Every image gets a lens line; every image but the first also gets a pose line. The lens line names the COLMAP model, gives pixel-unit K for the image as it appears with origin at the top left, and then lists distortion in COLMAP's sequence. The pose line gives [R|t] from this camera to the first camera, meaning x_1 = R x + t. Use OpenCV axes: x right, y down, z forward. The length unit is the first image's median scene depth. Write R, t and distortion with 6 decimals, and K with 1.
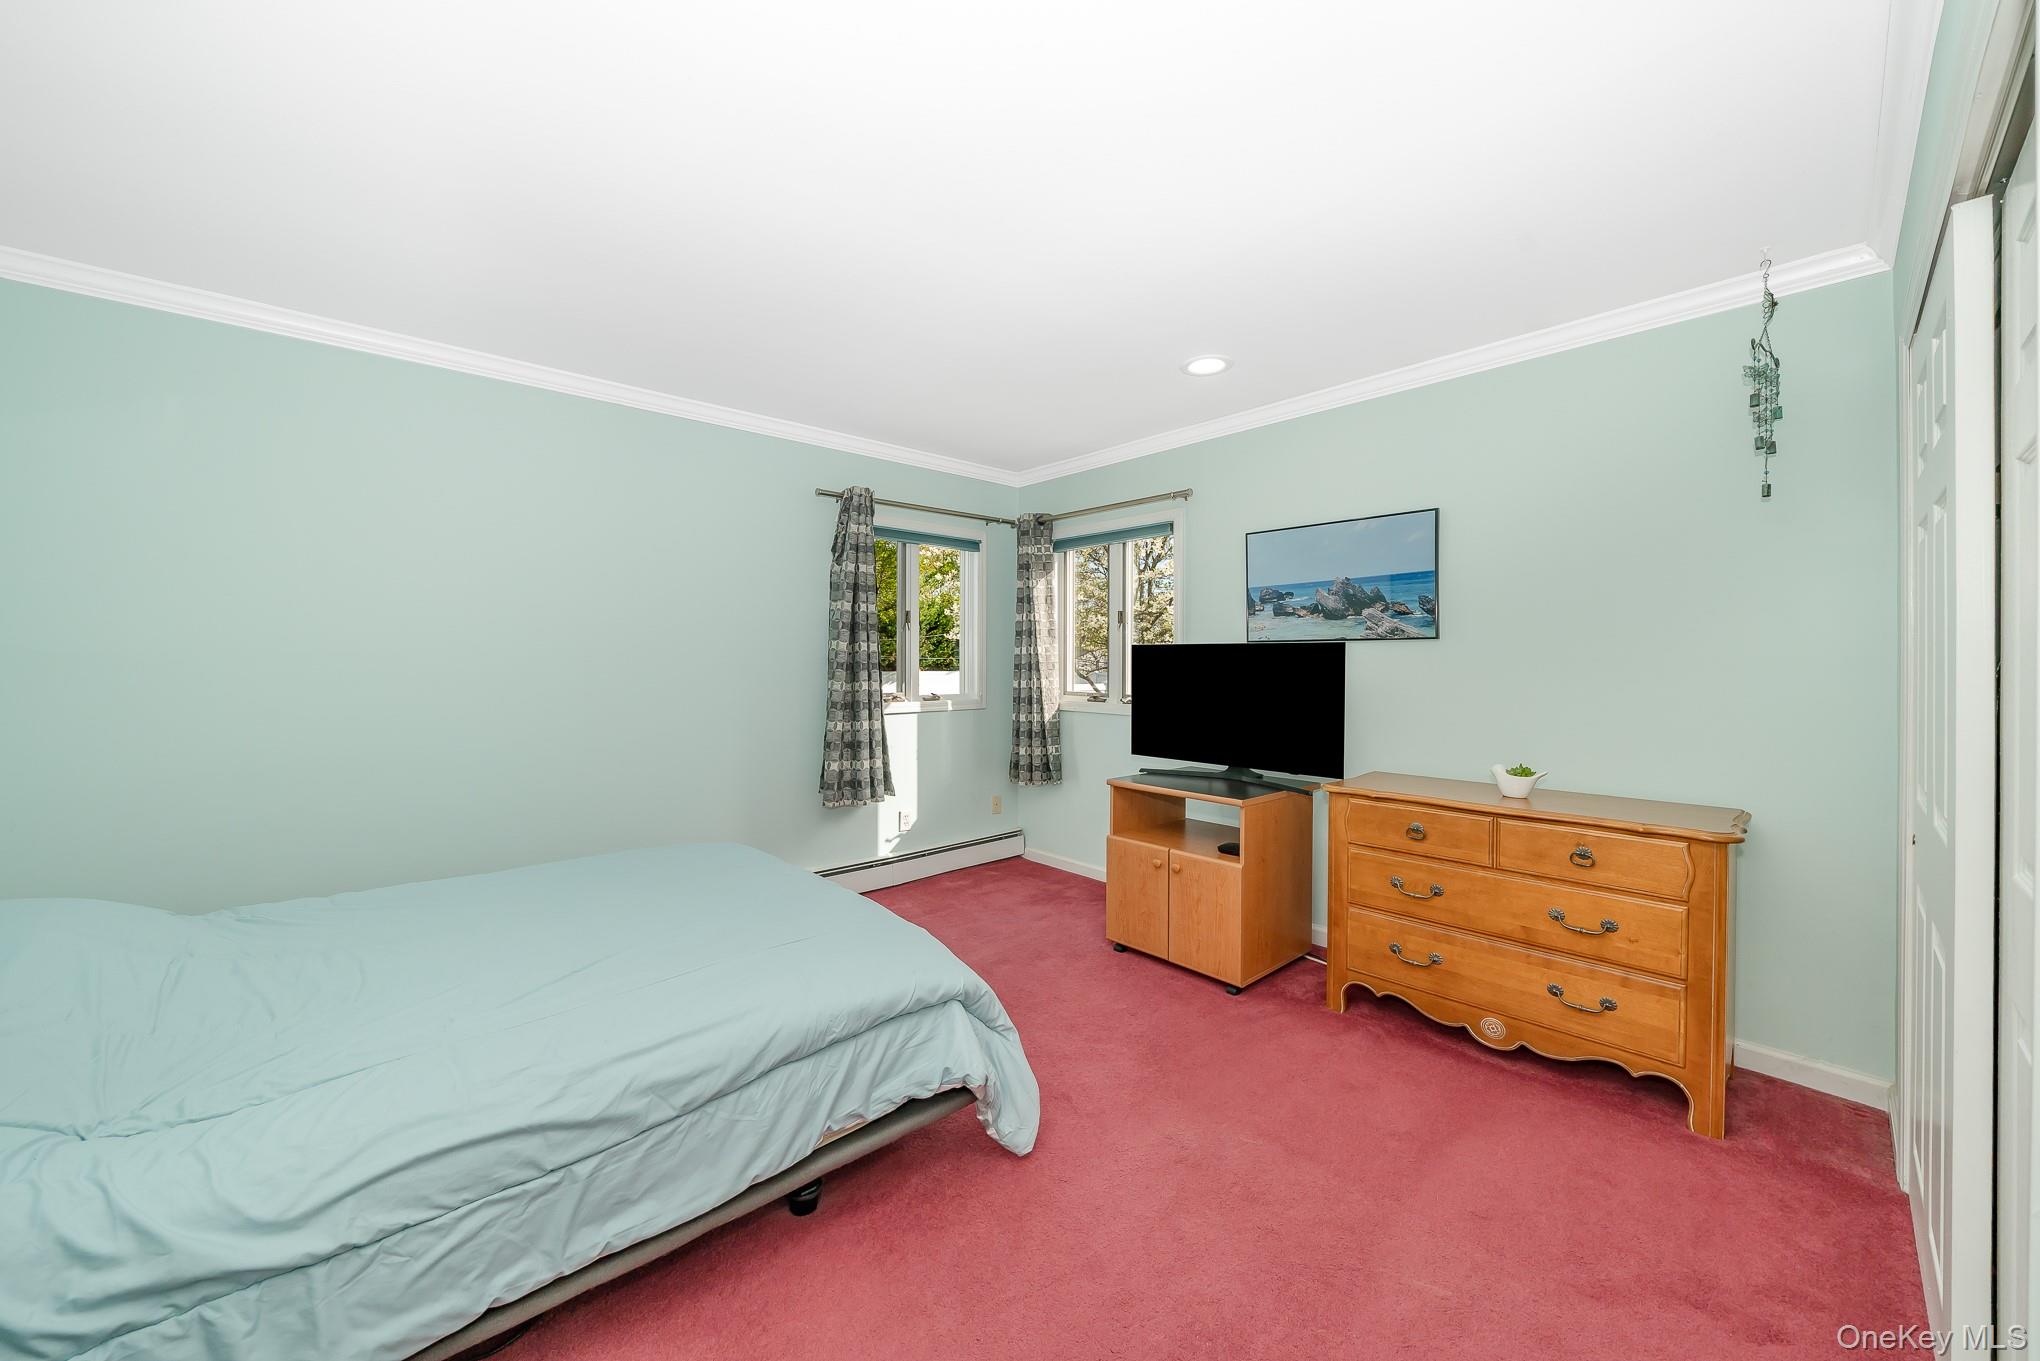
lens RADIAL K [[757.8, 0, 1010.7], [0, 757.8, 664.0], [0, 0, 1]] dist [-0.001817, -0.000369]
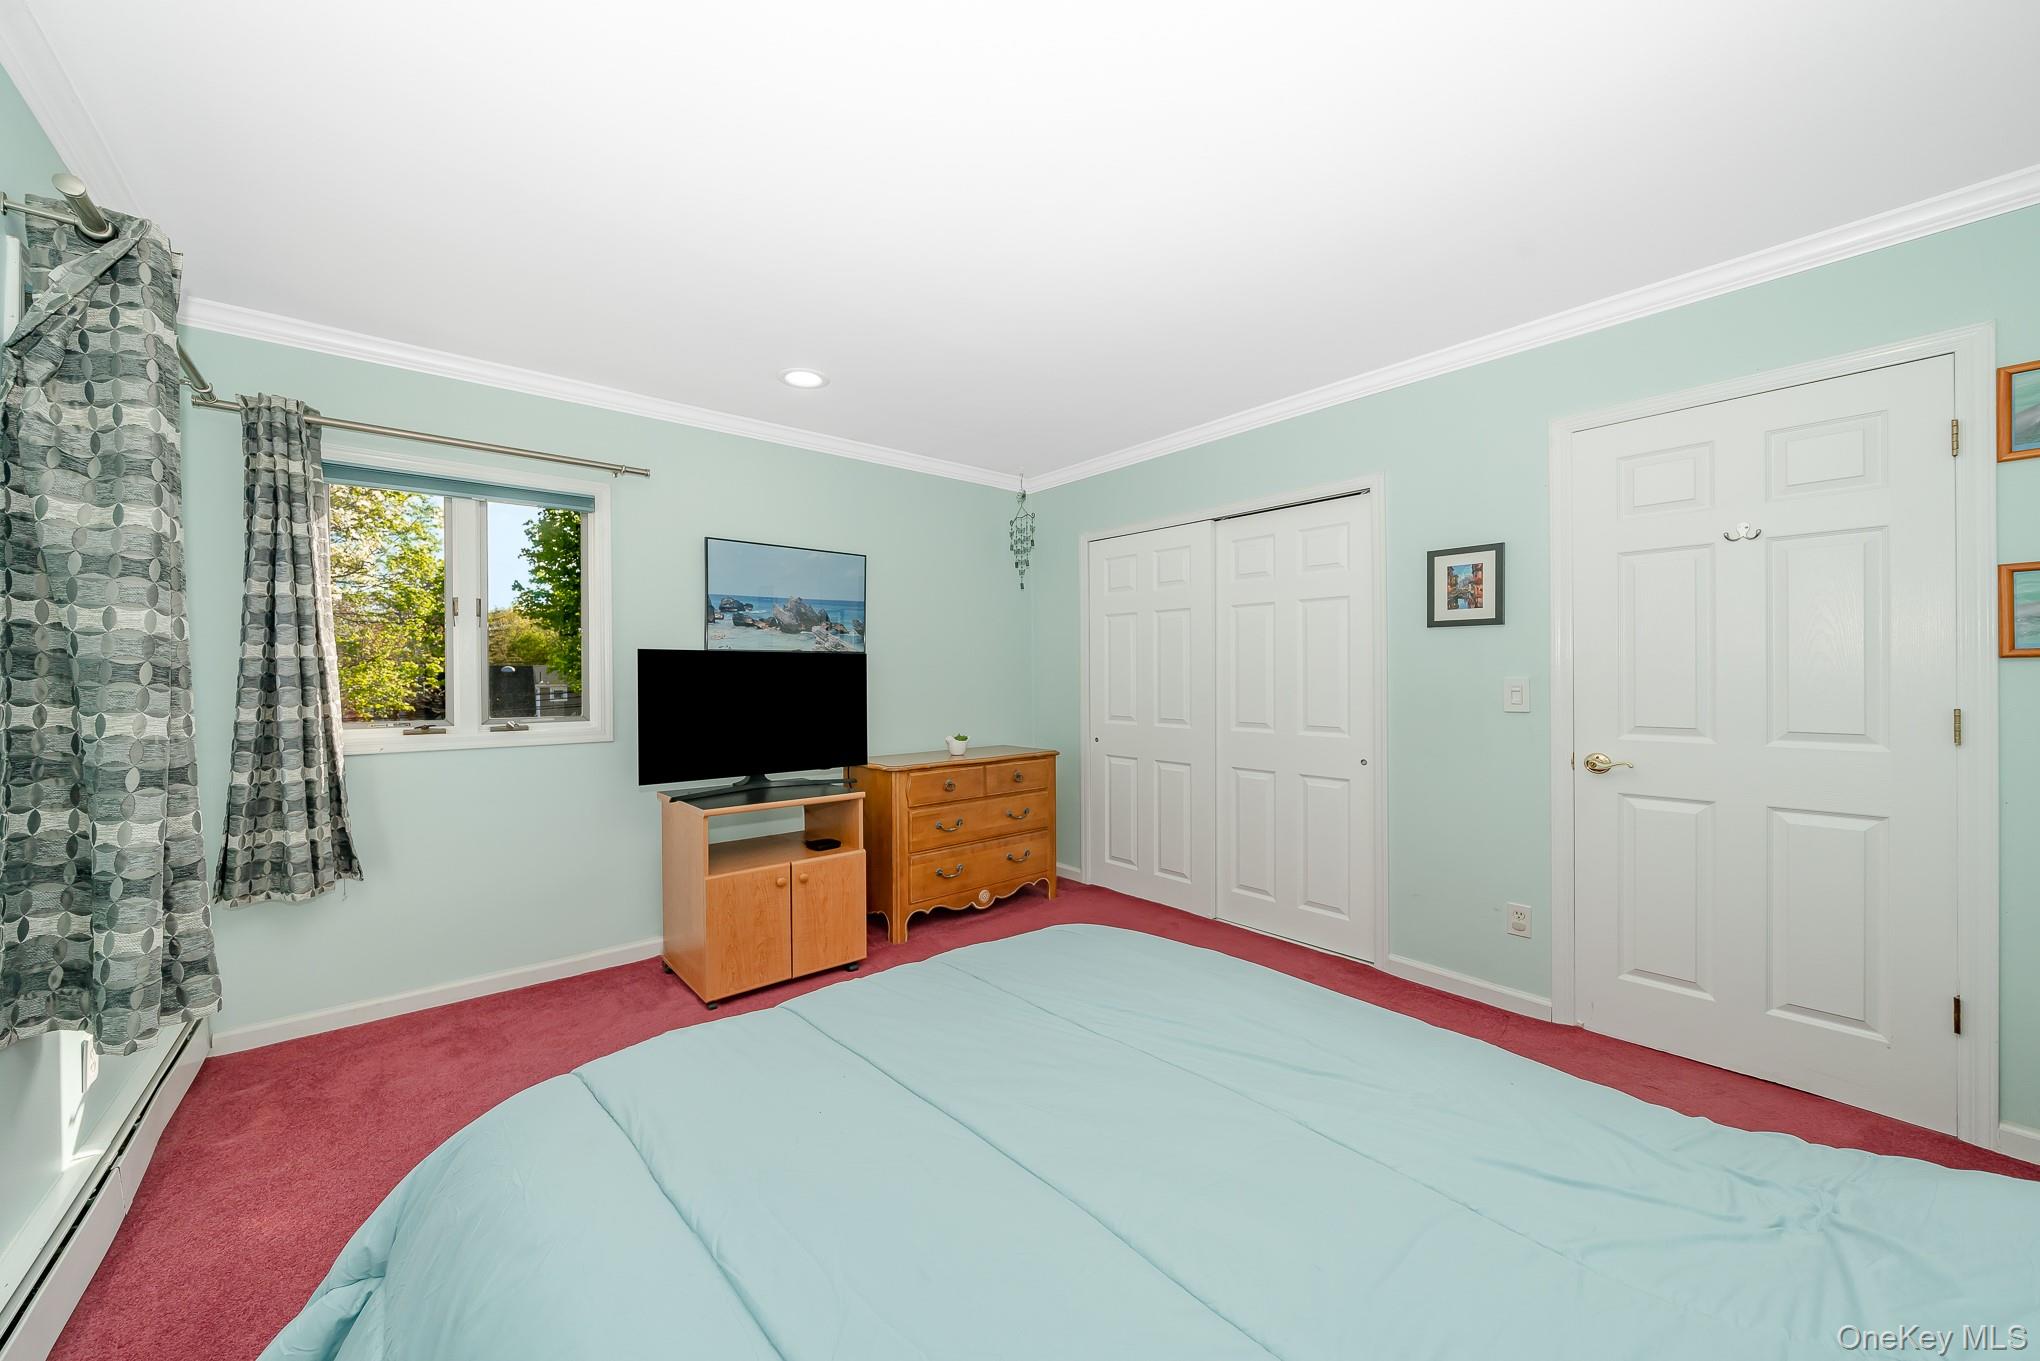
lens RADIAL K [[728.1, 0, 1020.0], [0, 728.1, 680.5], [0, 0, 1]] dist [0.000762, 0.000022]
pose [[0.043848, -0.006989, 0.999014, -0.675328], [0.012713, 0.999898, 0.006437, 0.009816], [-0.998957, 0.012418, 0.043933, 0.638340]]
